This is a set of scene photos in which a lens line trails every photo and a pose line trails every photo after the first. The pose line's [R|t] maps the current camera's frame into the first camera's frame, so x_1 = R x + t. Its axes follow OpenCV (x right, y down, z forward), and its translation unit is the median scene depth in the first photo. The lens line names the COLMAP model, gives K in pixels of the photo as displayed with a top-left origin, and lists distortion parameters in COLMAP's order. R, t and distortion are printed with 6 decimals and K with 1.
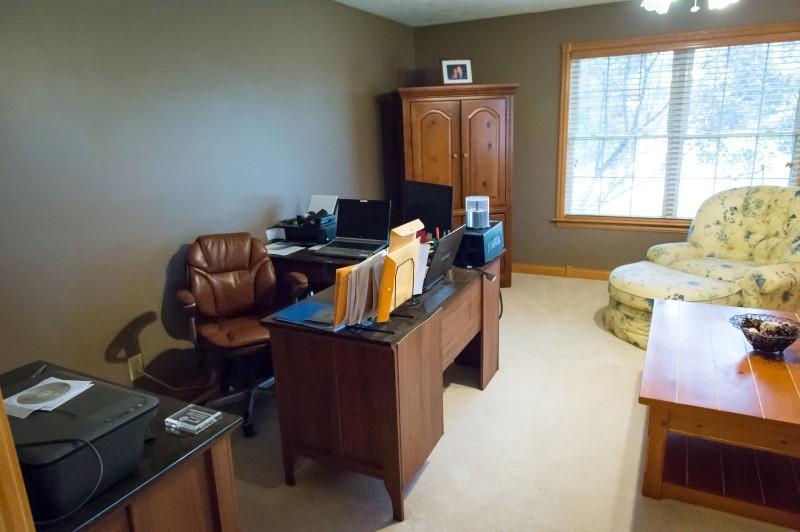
lens RADIAL K [[535.6, 0, 399.3], [0, 535.6, 265.4], [0, 0, 1]] dist [-0.008167, -0.004004]
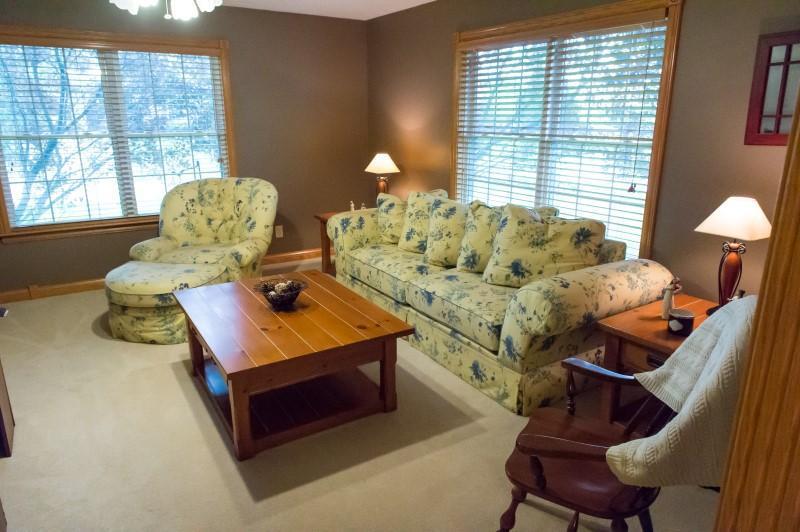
lens RADIAL K [[535.6, 0, 402.0], [0, 535.6, 265.6], [0, 0, 1]] dist [-0.008167, -0.004004]
pose [[0.497898, -0.194962, 0.845037, -0.138520], [0.195955, 0.974494, 0.109373, -0.010524], [-0.844807, 0.111133, 0.523402, 0.058674]]
